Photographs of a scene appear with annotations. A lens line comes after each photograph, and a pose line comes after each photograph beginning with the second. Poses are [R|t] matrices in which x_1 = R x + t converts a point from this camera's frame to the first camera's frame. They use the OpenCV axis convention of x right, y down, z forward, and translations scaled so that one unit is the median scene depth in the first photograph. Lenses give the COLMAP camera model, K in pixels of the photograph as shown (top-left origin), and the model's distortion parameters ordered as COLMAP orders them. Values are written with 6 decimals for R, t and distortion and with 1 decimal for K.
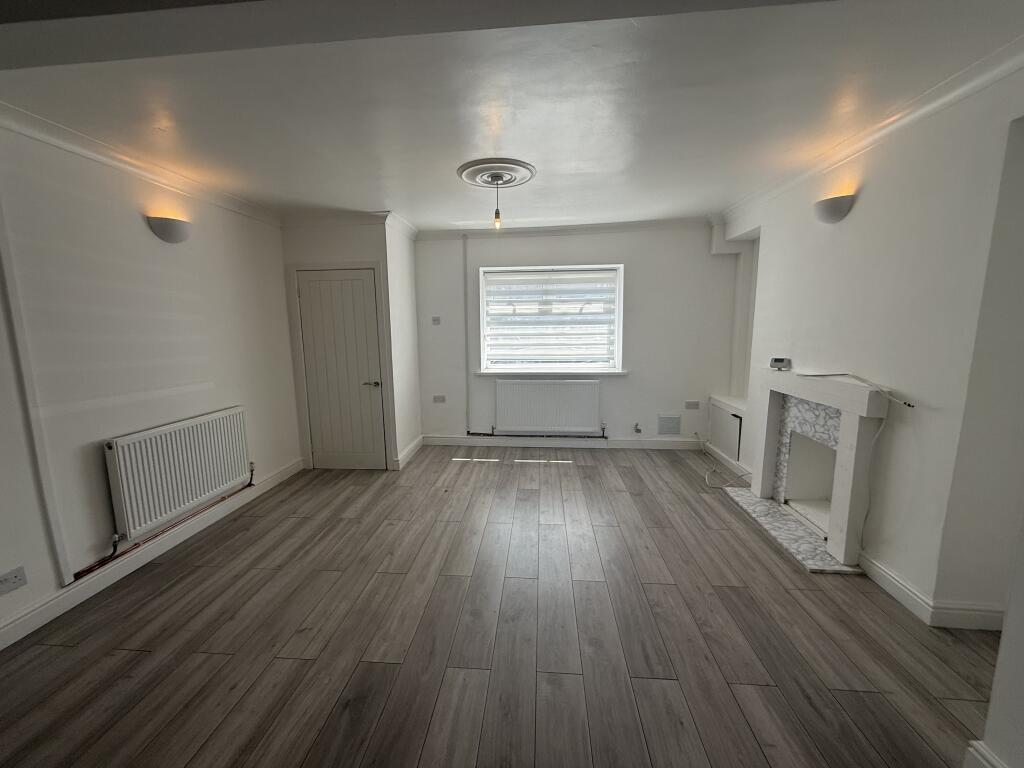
lens RADIAL K [[409.6, 0, 509.2], [0, 409.6, 383.5], [0, 0, 1]] dist [0.001657, -0.000544]
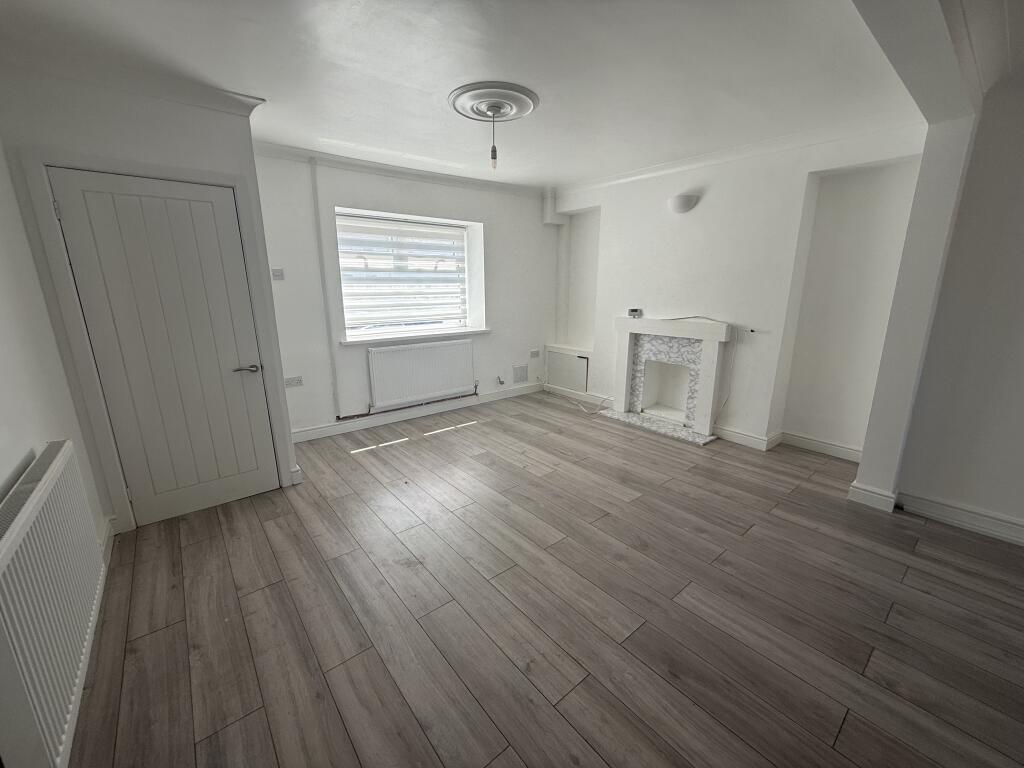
lens RADIAL K [[409.6, 0, 510.3], [0, 409.6, 382.6], [0, 0, 1]] dist [0.001657, -0.000544]
pose [[0.719614, -0.151060, 0.677744, -0.489805], [0.092387, 0.988201, 0.122162, -0.019355], [-0.688201, -0.025295, 0.725079, 0.233580]]
